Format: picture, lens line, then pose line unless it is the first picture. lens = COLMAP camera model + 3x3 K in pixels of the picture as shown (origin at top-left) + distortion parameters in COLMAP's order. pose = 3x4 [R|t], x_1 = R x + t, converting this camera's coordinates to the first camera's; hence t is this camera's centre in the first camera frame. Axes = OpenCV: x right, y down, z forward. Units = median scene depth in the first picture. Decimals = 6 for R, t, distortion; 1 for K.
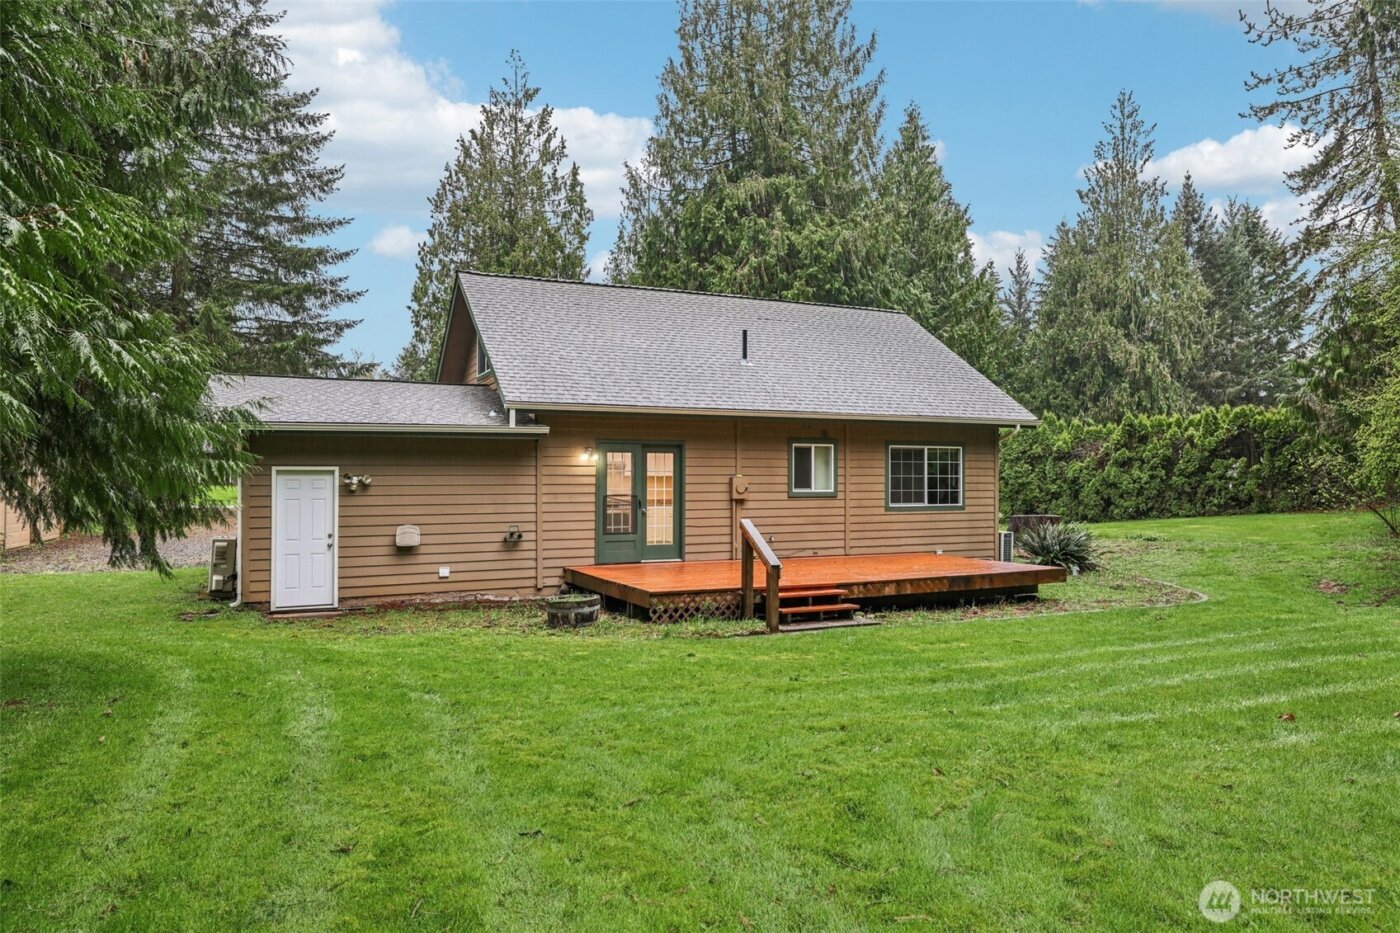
lens RADIAL K [[915.5, 0, 700.7], [0, 915.5, 433.3], [0, 0, 1]] dist [-0.022751, 0.047974]
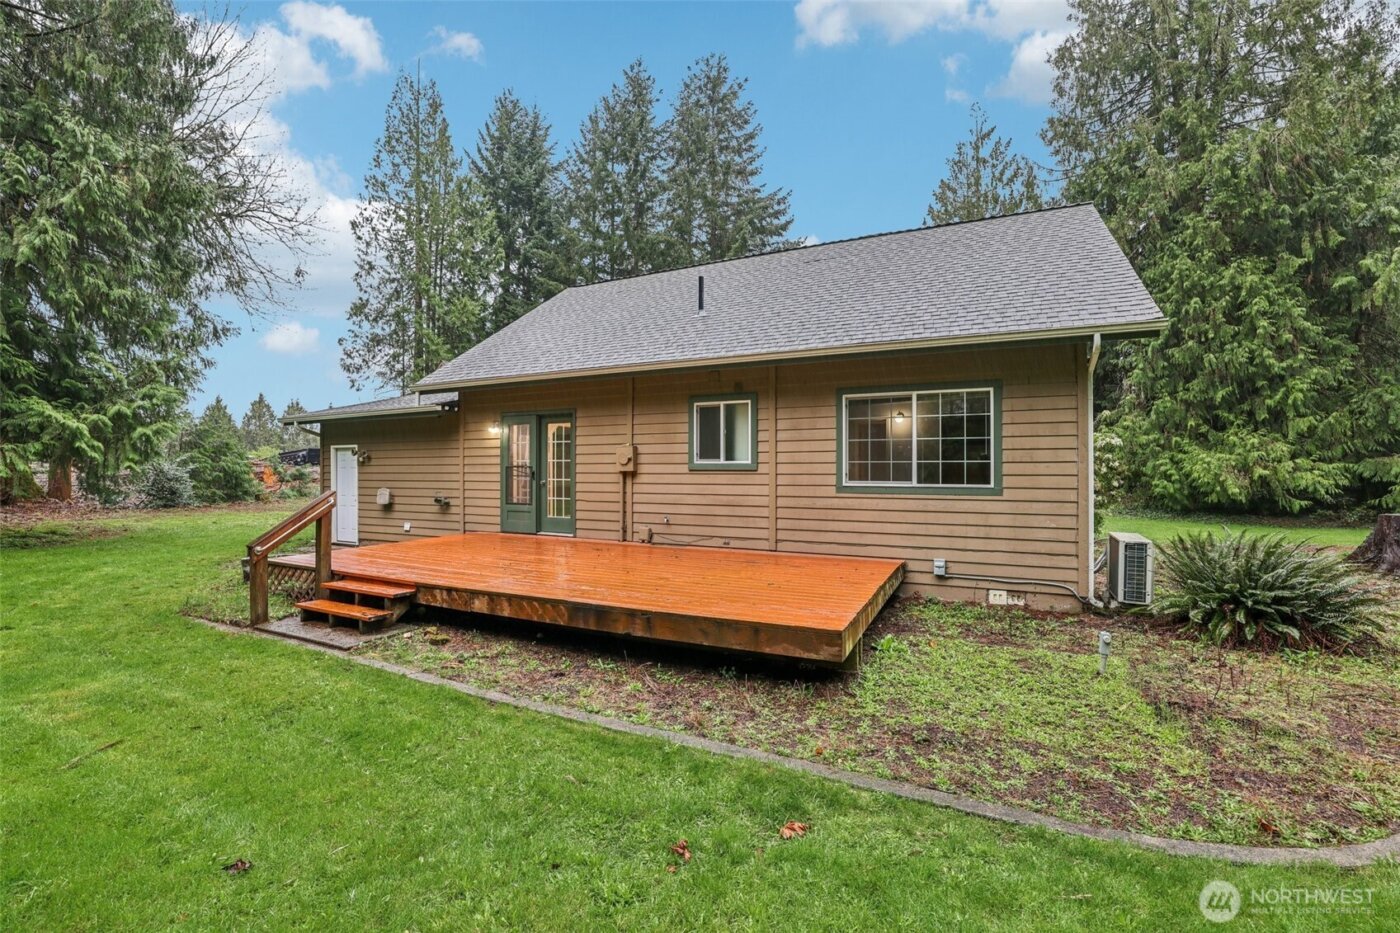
lens RADIAL K [[594.3, 0, 695.5], [0, 594.3, 469.4], [0, 0, 1]] dist [-0.051341, 0.023342]
pose [[0.627813, 0.002695, -0.778360, 0.502632], [0.040852, 0.998502, 0.036408, 0.050441], [0.777291, -0.054655, 0.626762, 0.677116]]
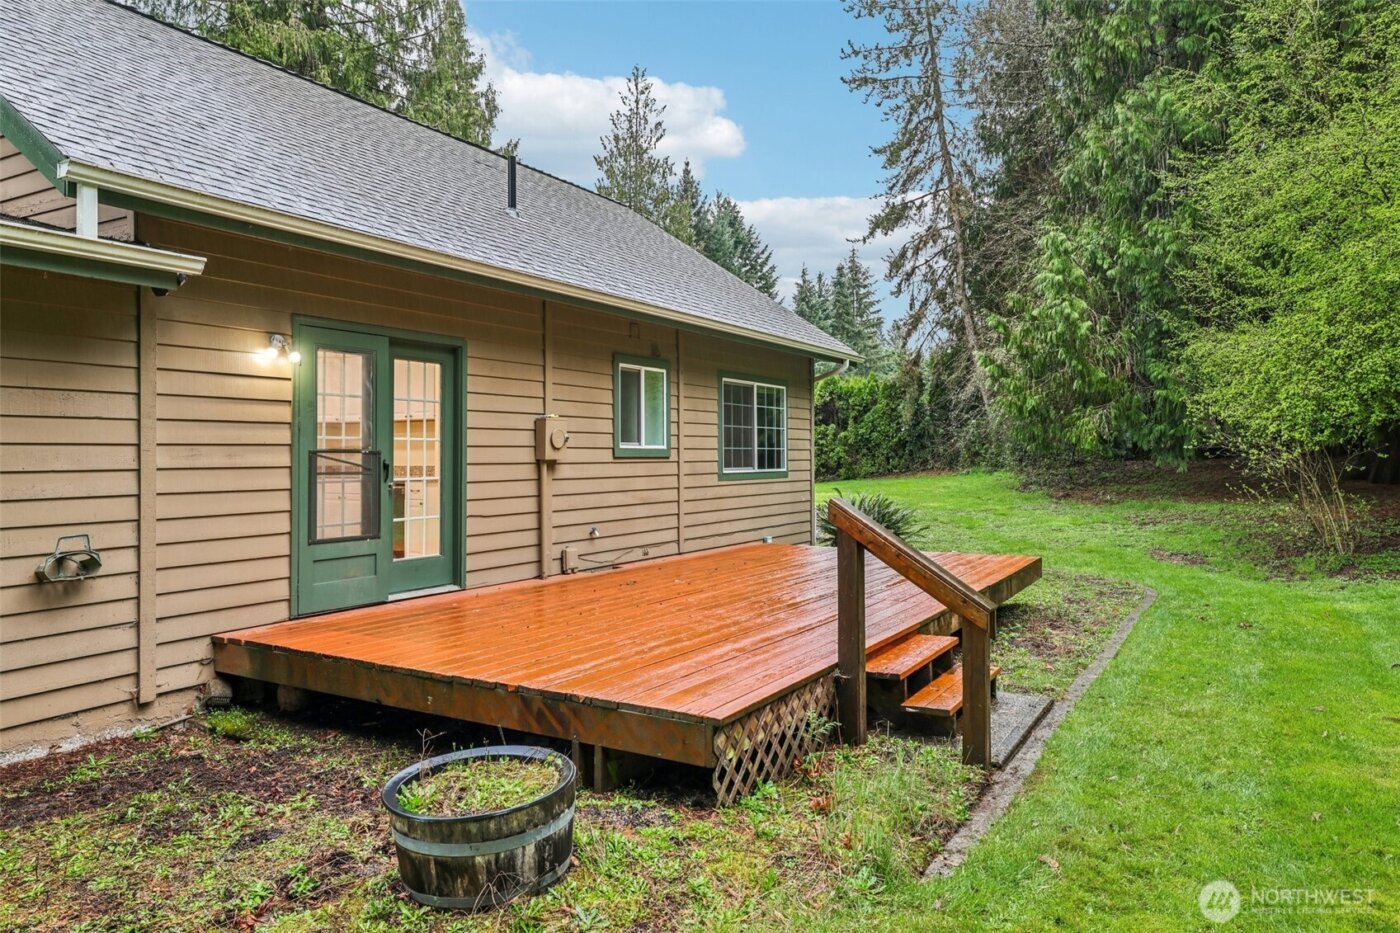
lens RADIAL K [[915.5, 0, 700.7], [0, 915.5, 433.3], [0, 0, 1]] dist [-0.022751, 0.047974]
pose [[0.828744, 0.012802, 0.559482, -0.173828], [-0.028449, 0.999409, 0.019272, 0.042526], [-0.558905, -0.031888, 0.828619, 0.504337]]
